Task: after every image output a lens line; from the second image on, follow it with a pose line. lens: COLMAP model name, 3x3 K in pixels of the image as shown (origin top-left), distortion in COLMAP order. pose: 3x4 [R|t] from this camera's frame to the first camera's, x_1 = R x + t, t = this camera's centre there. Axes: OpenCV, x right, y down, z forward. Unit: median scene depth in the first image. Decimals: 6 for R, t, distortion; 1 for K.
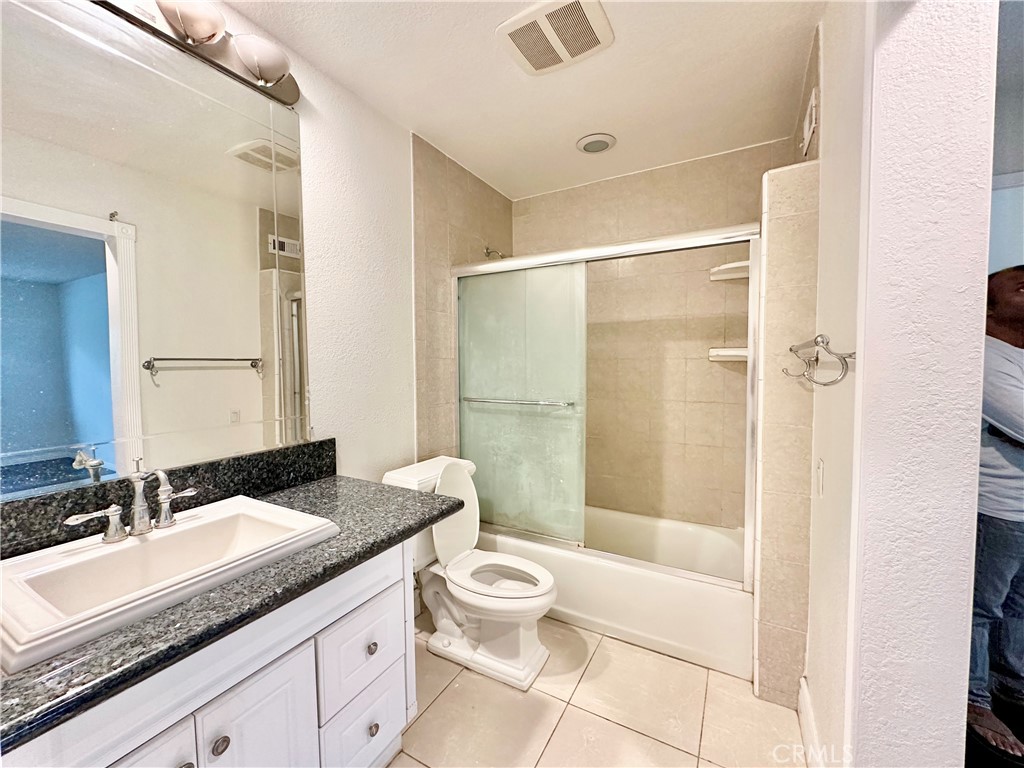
lens RADIAL K [[416.4, 0, 512.0], [0, 416.4, 384.0], [0, 0, 1]] dist [0.002105, 0.000201]
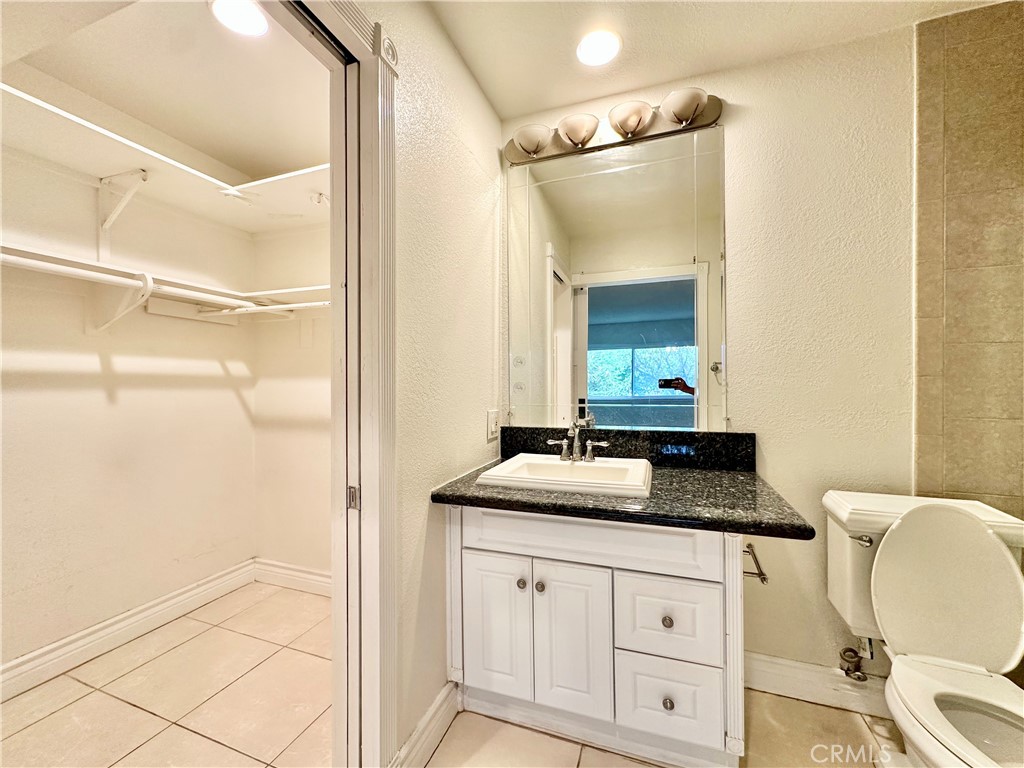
lens RADIAL K [[416.4, 0, 512.0], [0, 416.4, 384.0], [0, 0, 1]] dist [0.002105, 0.000201]
pose [[0.164048, 0.006417, -0.986432, 0.444741], [-0.046408, 0.998922, -0.001220, 0.046047], [0.985360, 0.045979, 0.164169, 0.303719]]
